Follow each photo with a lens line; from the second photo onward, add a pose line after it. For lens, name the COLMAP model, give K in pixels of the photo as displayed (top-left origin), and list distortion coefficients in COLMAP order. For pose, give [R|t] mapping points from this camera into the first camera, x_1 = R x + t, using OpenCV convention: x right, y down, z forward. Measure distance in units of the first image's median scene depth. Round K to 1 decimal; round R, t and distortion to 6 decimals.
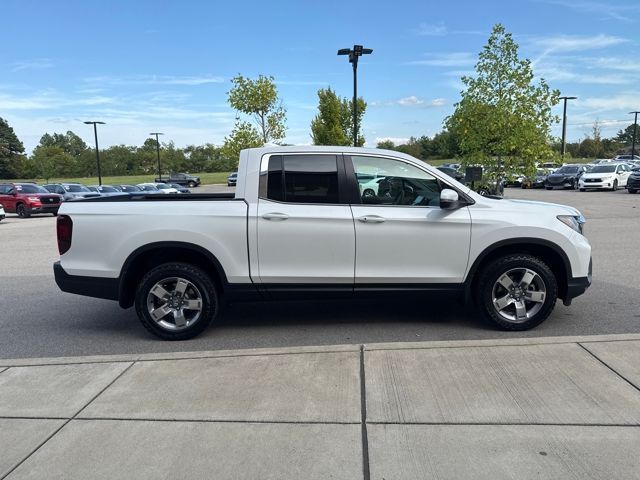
lens RADIAL K [[452.0, 0, 323.7], [0, 452.0, 241.7], [0, 0, 1]] dist [0.036288, -0.056816]
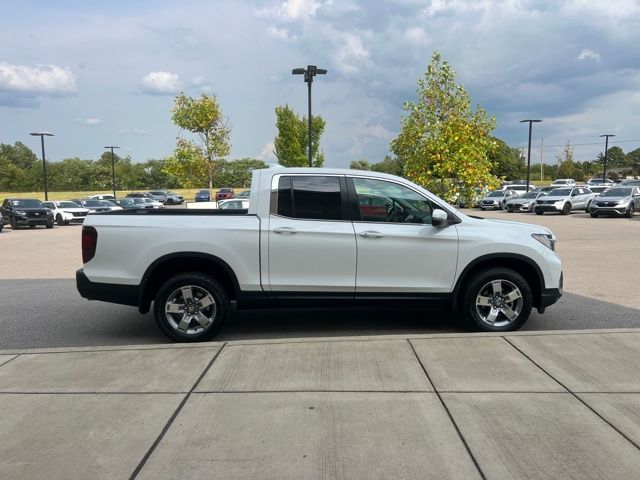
lens RADIAL K [[484.3, 0, 323.5], [0, 484.3, 239.9], [0, 0, 1]] dist [0.012237, -0.004710]
pose [[0.998436, 0.010608, 0.054897, 0.264496], [-0.007807, 0.998668, -0.050997, 0.029292], [-0.055365, 0.050489, 0.997189, -0.267264]]
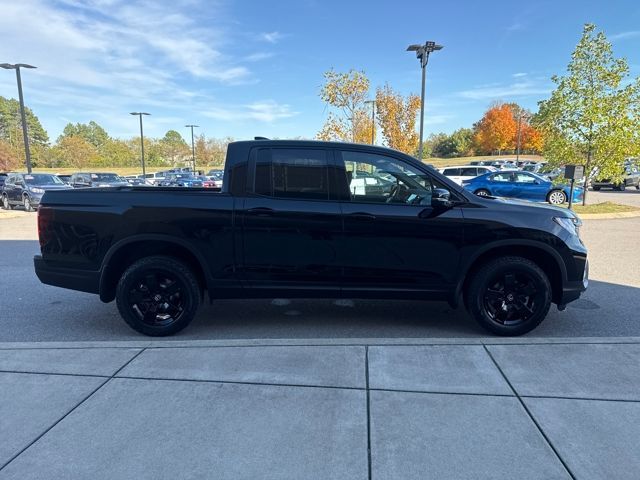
lens RADIAL K [[457.0, 0, 317.8], [0, 457.0, 228.0], [0, 0, 1]] dist [0.029112, -0.046010]
pose [[0.999089, 0.026252, -0.033638, -0.718113], [-0.026927, 0.999442, -0.019787, 0.027341], [0.033100, 0.020674, 0.999238, -0.053867]]
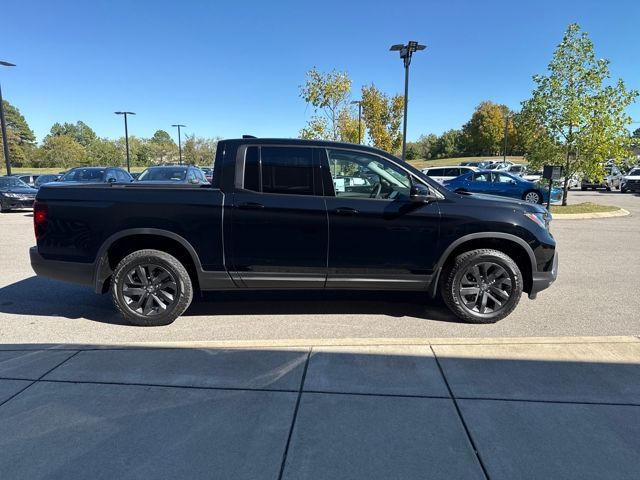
lens RADIAL K [[457.0, 0, 317.8], [0, 457.0, 228.0], [0, 0, 1]] dist [0.029112, -0.046010]
pose [[0.999566, 0.025851, -0.014149, -0.619462], [-0.026153, 0.999424, -0.021610, 0.029518], [0.013582, 0.021971, 0.999666, -0.027017]]
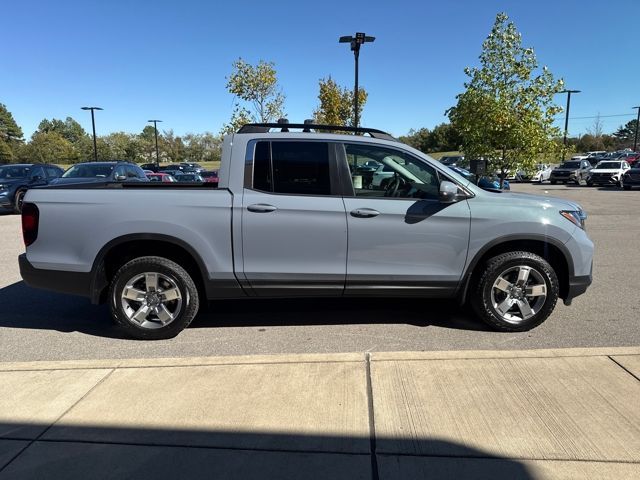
lens RADIAL K [[451.2, 0, 319.7], [0, 451.2, 237.8], [0, 0, 1]] dist [0.031662, -0.046680]
pose [[0.999838, 0.017843, -0.002170, -0.012936], [-0.017815, 0.999767, 0.012227, -0.011501], [0.002387, -0.012186, 0.999923, 0.104953]]
